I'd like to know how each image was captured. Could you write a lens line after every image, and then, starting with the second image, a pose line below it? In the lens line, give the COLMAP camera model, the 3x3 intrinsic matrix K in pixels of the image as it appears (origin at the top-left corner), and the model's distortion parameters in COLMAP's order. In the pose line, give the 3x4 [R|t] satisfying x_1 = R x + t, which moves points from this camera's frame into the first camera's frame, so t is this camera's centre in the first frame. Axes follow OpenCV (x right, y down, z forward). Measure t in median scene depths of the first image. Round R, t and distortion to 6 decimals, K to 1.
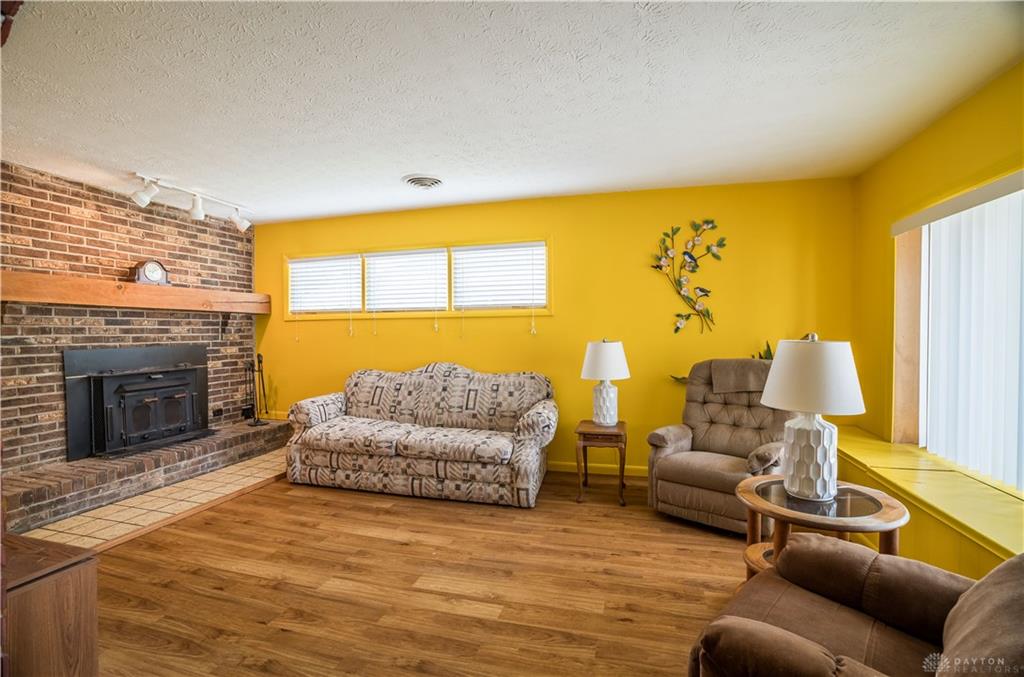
lens RADIAL K [[469.8, 0, 505.4], [0, 469.8, 345.0], [0, 0, 1]] dist [-0.047360, 0.001187]
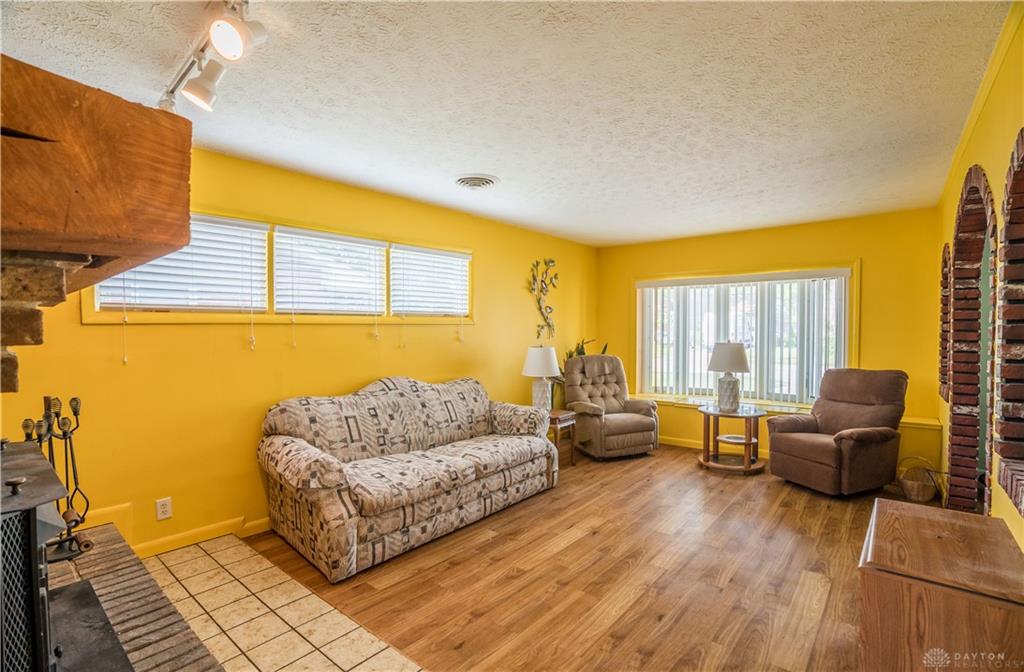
lens RADIAL K [[489.8, 0, 510.3], [0, 489.8, 333.8], [0, 0, 1]] dist [-0.023886, -0.000194]
pose [[0.392749, -0.009106, 0.919601, -1.028649], [0.021407, 0.999771, 0.000757, -0.044108], [-0.919397, 0.019389, 0.392854, 0.534181]]
